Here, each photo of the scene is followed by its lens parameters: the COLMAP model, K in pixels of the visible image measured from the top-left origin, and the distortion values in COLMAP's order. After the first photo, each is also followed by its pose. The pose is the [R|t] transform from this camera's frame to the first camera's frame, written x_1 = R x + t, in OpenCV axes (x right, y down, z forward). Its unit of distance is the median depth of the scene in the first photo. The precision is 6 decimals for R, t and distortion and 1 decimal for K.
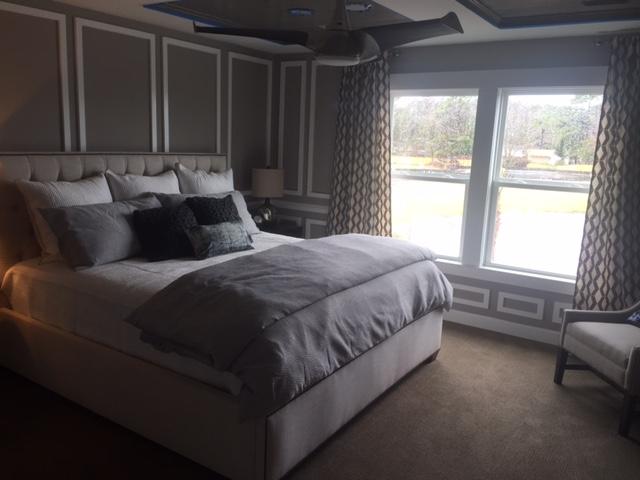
lens RADIAL K [[543.8, 0, 320.0], [0, 543.8, 240.0], [0, 0, 1]] dist [0.085831, -0.120869]
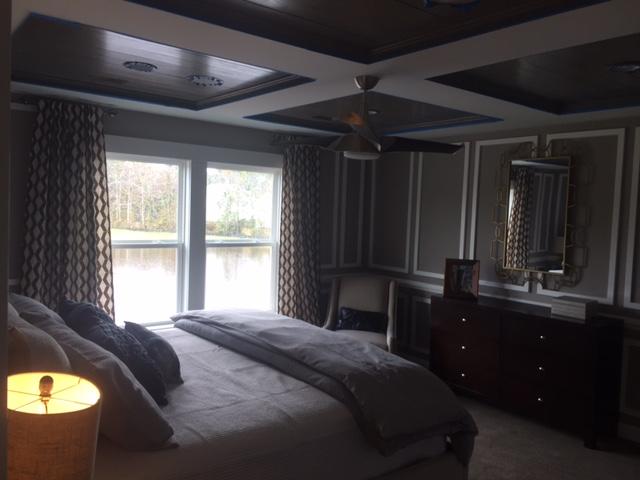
lens RADIAL K [[543.8, 0, 320.0], [0, 543.8, 240.0], [0, 0, 1]] dist [0.085831, -0.120869]
pose [[0.300126, -0.080271, 0.950516, -0.626220], [0.158135, 0.986852, 0.033409, -0.108015], [-0.940701, 0.140283, 0.308874, 0.418416]]
